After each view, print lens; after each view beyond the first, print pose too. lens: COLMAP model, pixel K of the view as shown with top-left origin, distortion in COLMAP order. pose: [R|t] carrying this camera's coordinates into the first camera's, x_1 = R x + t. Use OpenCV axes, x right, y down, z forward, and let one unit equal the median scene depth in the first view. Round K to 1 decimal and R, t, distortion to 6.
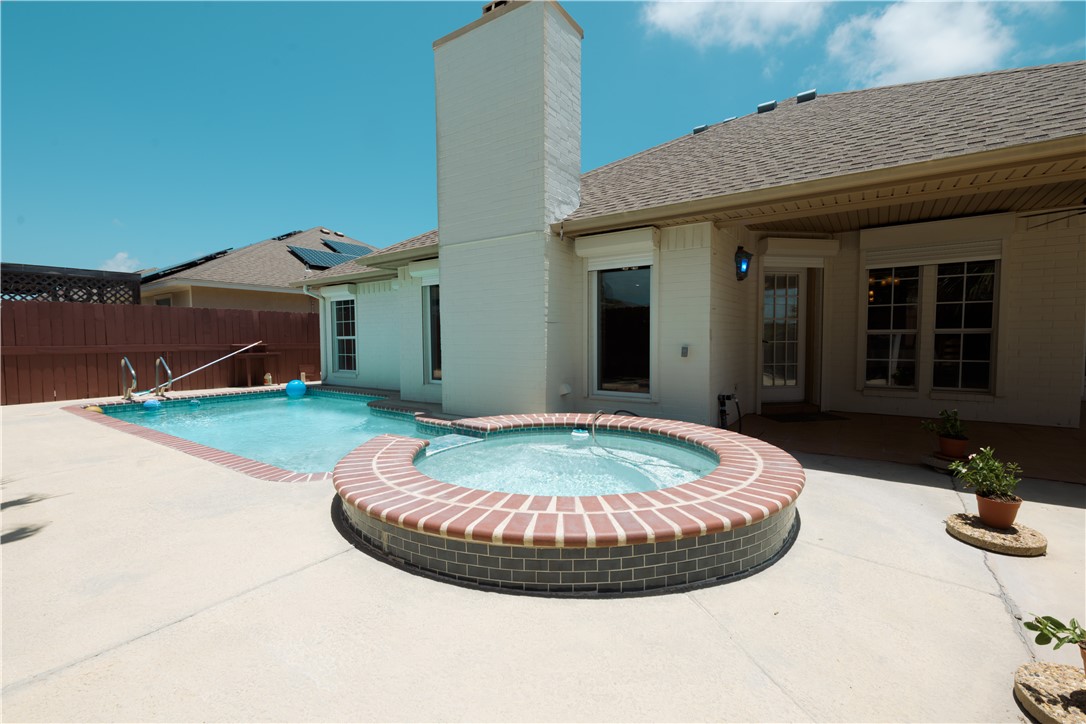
lens RADIAL K [[469.2, 0, 541.2], [0, 469.2, 363.7], [0, 0, 1]] dist [0.001079, -0.000761]
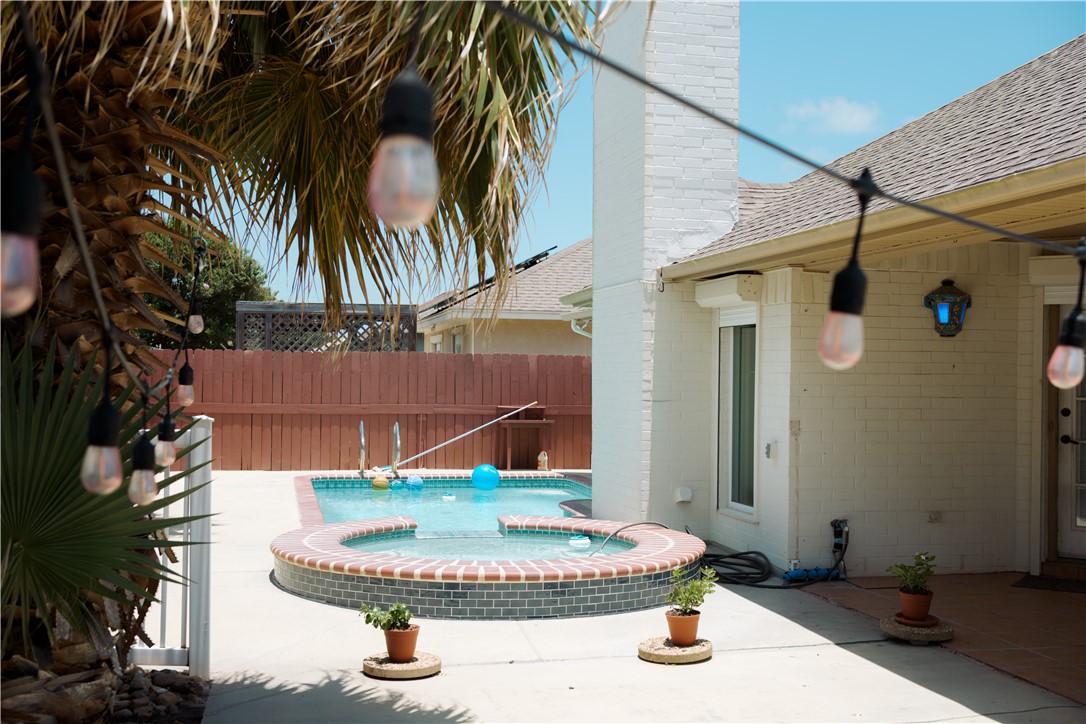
lens RADIAL K [[1252.8, 0, 549.1], [0, 1252.8, 359.8], [0, 0, 1]] dist [-0.002988, 0.000000]
pose [[0.734869, 0.003394, -0.678200, 0.823971], [-0.047912, 0.997749, -0.046922, -0.035156], [0.676514, 0.066976, 0.733378, -0.371250]]
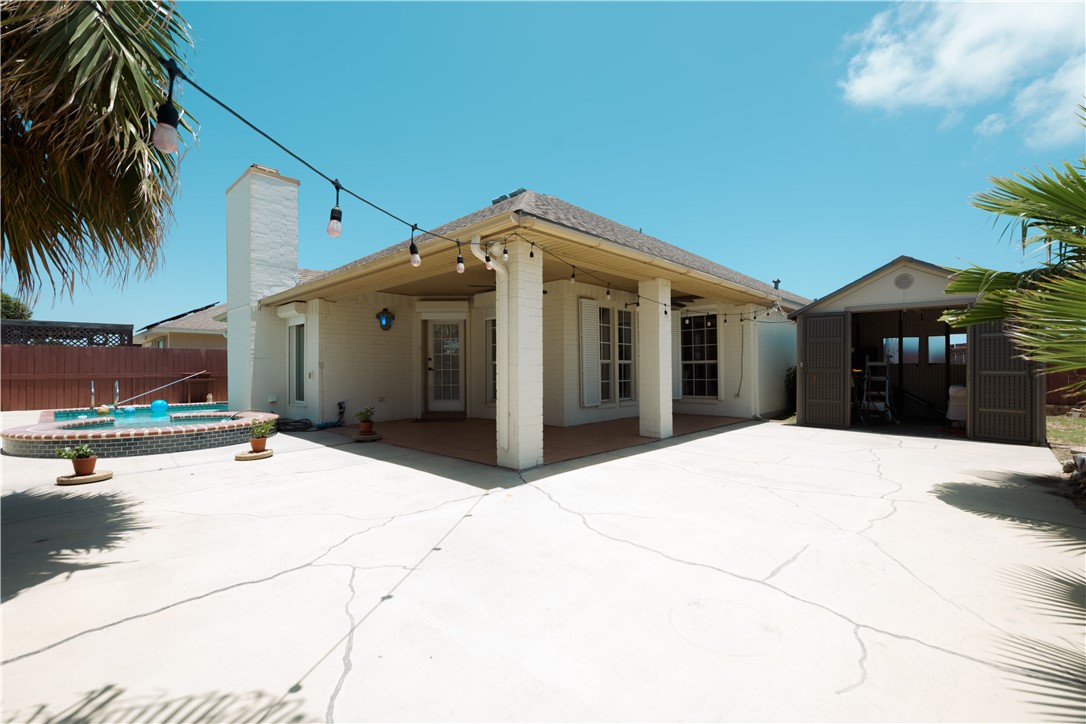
lens RADIAL K [[469.2, 0, 552.4], [0, 469.2, 362.3], [0, 0, 1]] dist [0.001079, -0.000761]
pose [[0.989824, -0.006381, -0.142156, 0.871256], [-0.003226, 0.997731, -0.067247, 0.024652], [0.142262, 0.067021, 0.987557, -0.334135]]
